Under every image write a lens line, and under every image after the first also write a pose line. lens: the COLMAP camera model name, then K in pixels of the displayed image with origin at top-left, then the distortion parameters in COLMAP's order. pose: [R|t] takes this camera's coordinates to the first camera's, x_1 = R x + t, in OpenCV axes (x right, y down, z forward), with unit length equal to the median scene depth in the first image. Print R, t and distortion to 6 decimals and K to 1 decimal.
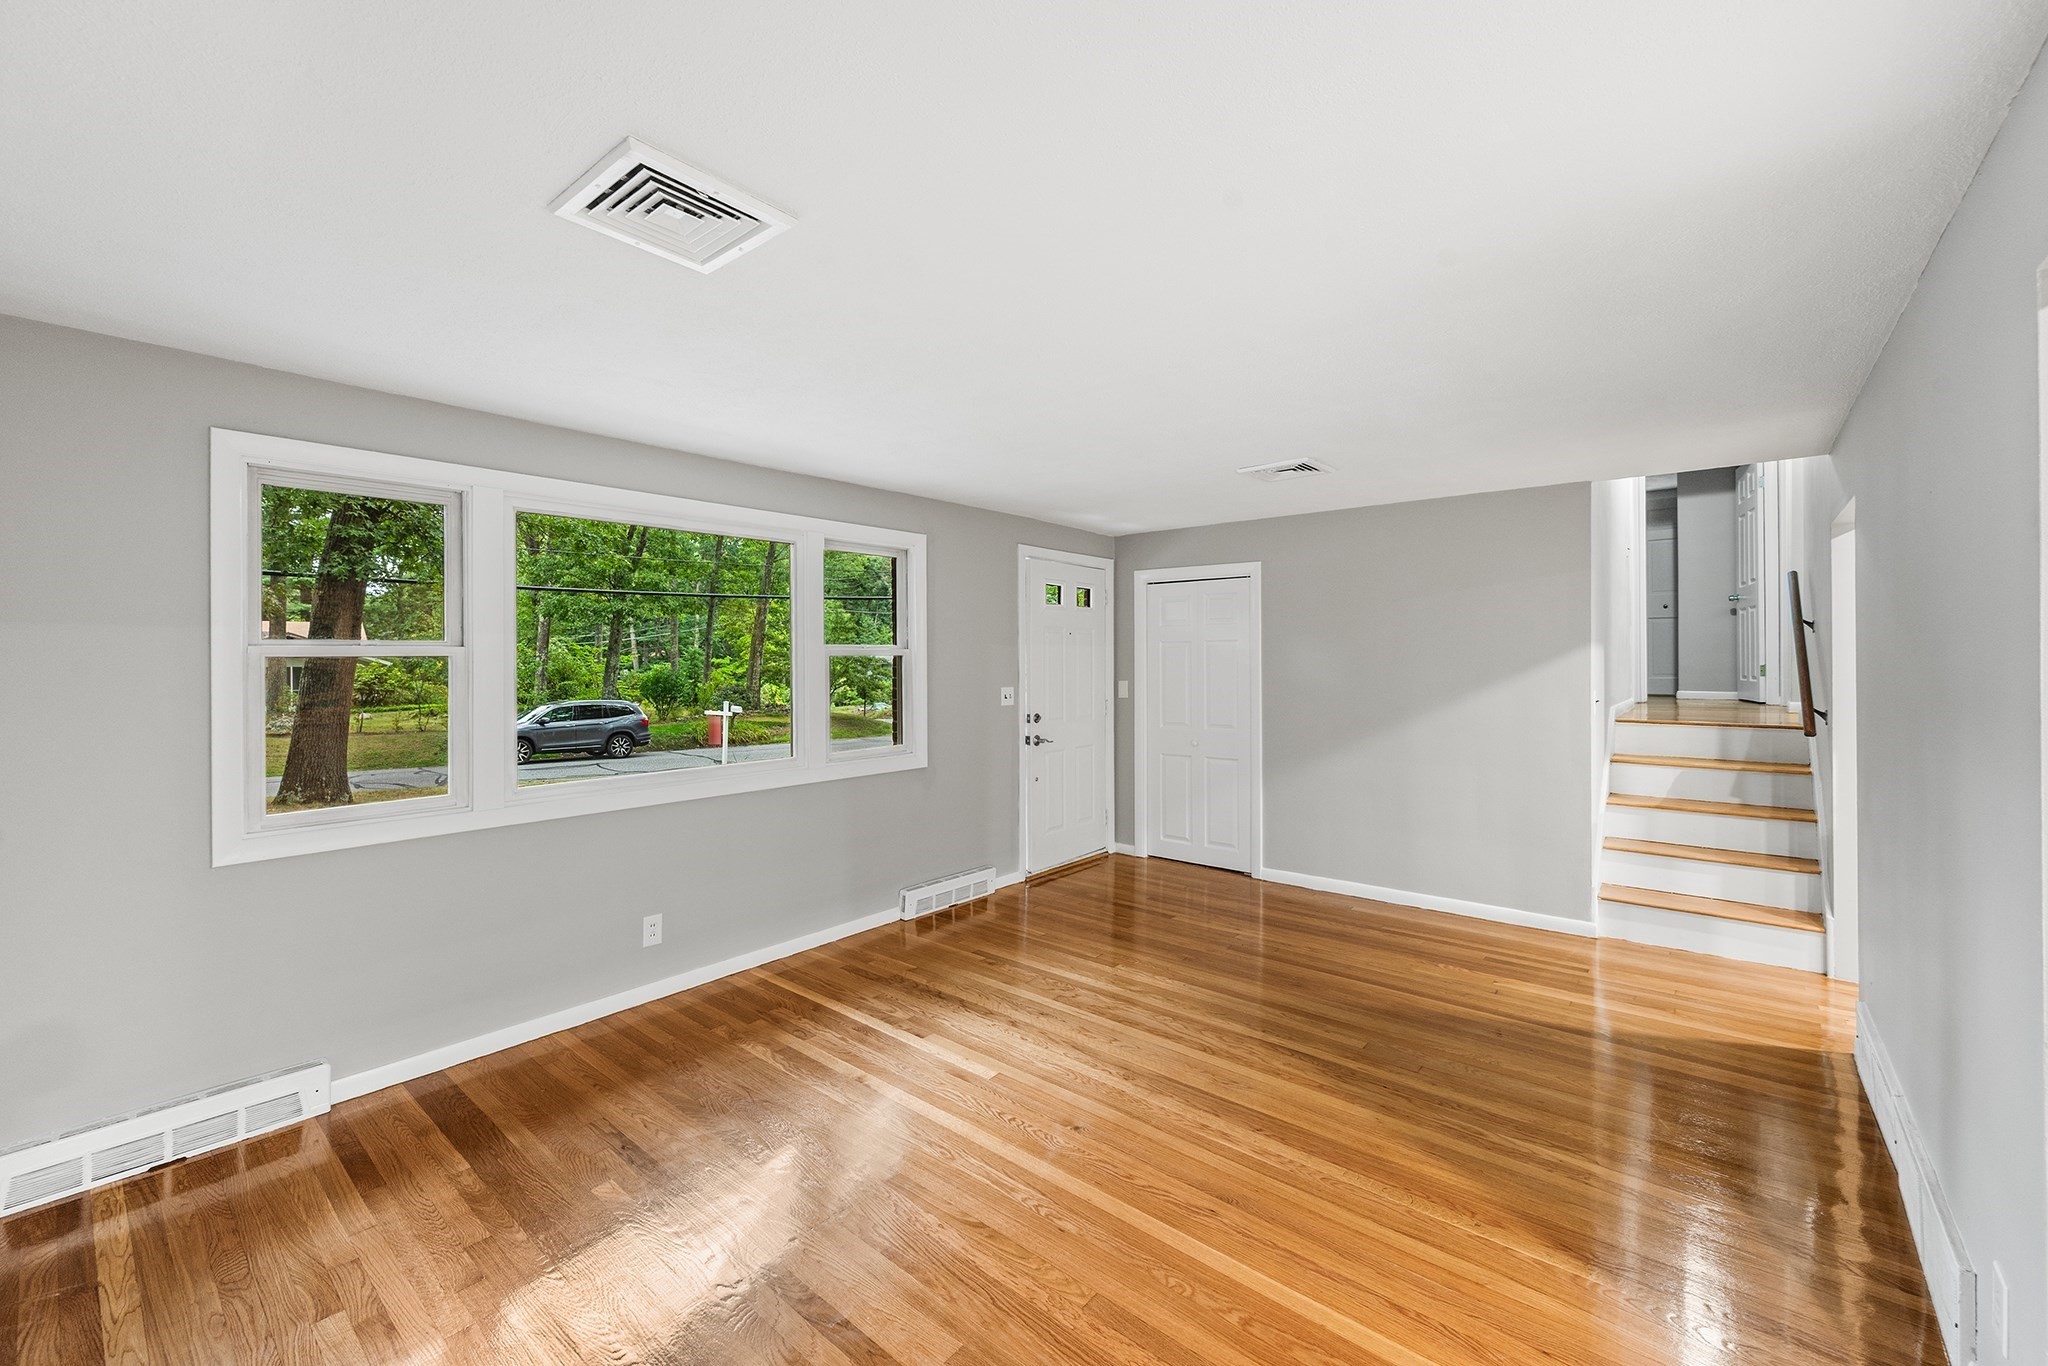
lens RADIAL K [[825.8, 0, 1025.7], [0, 825.8, 655.9], [0, 0, 1]] dist [-0.001373, -0.000097]
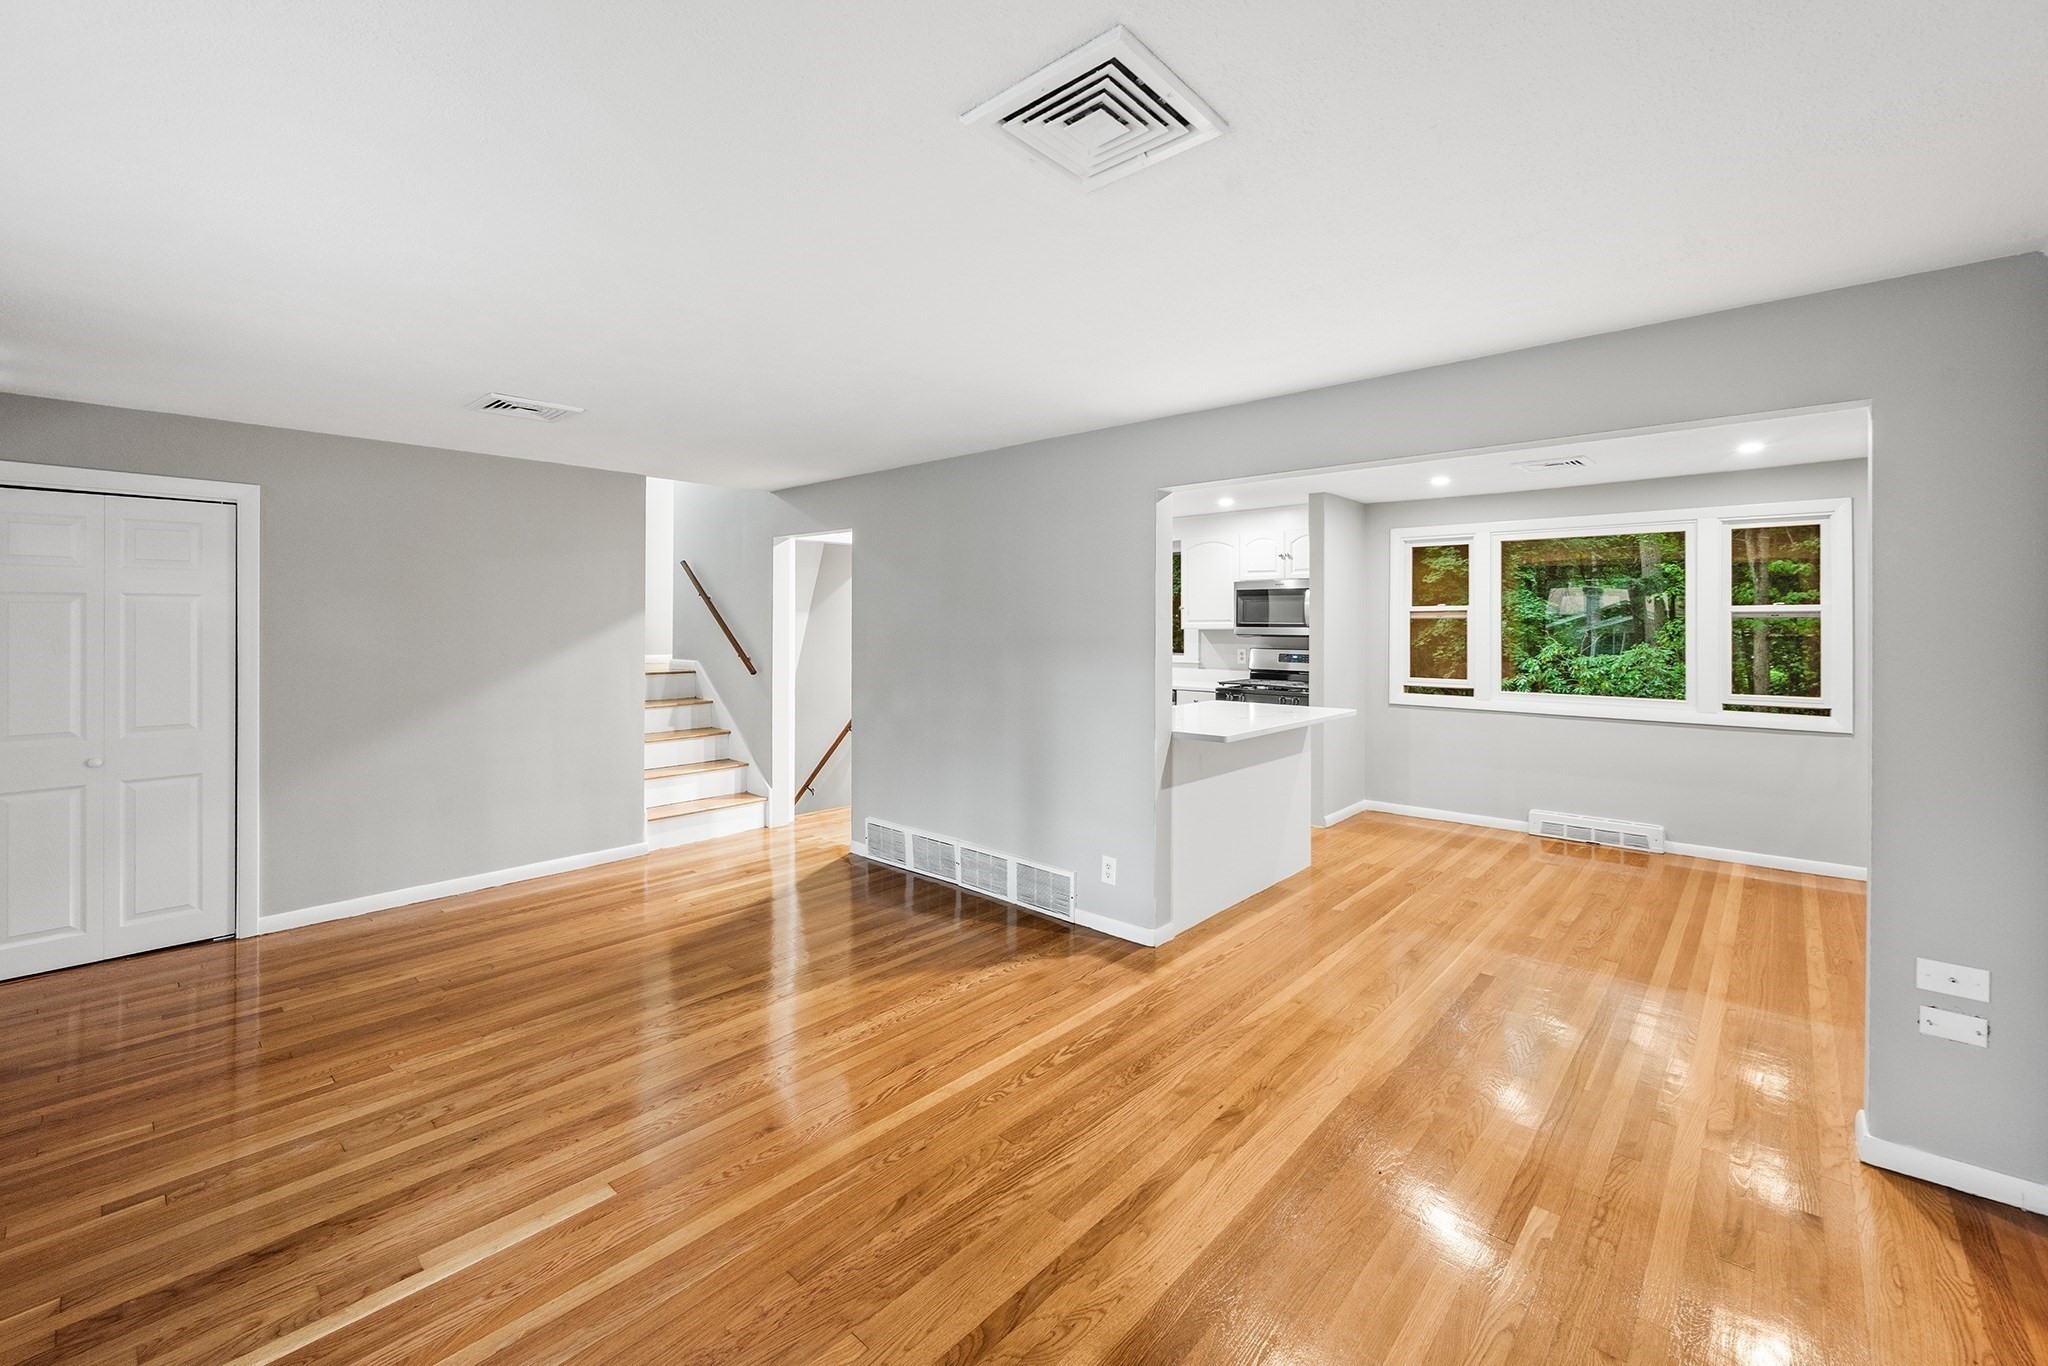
lens RADIAL K [[840.6, 0, 1020.4], [0, 840.6, 618.9], [0, 0, 1]] dist [-0.000862, 0.000146]
pose [[0.038678, 0.005033, 0.999239, -0.645988], [-0.003451, 0.999982, -0.004903, 0.002182], [-0.999246, -0.003258, 0.038695, 0.506139]]
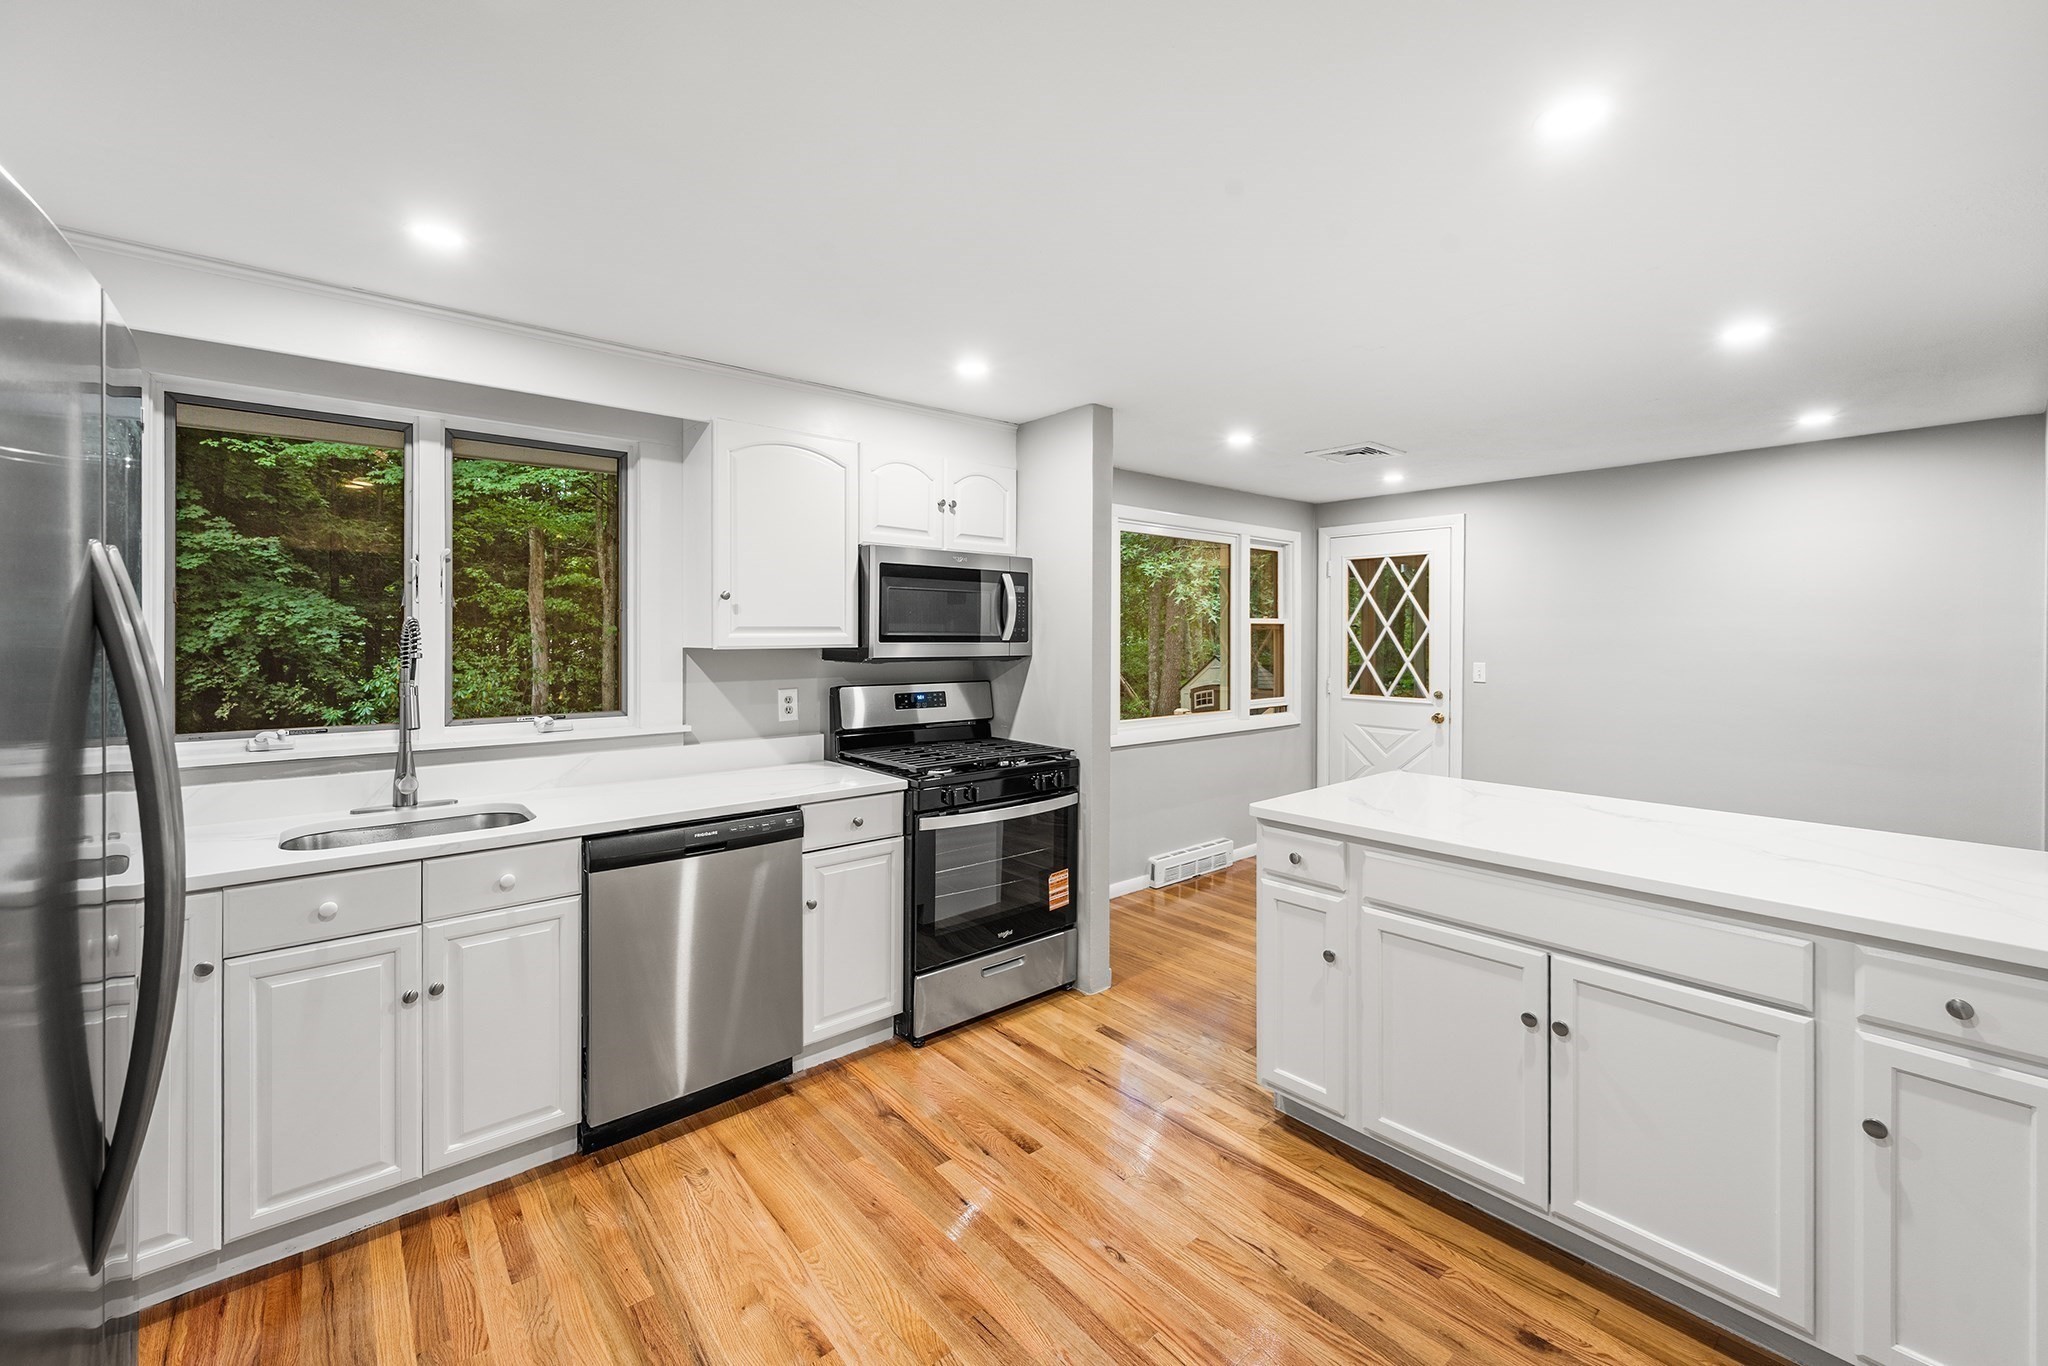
lens RADIAL K [[832.0, 0, 1035.1], [0, 832.0, 637.3], [0, 0, 1]] dist [0.000650, -0.000142]
pose [[-0.987307, -0.001060, 0.158822, 1.033943], [-0.000952, 0.999999, 0.000752, 0.002153], [-0.158822, 0.000591, -0.987307, 0.943659]]
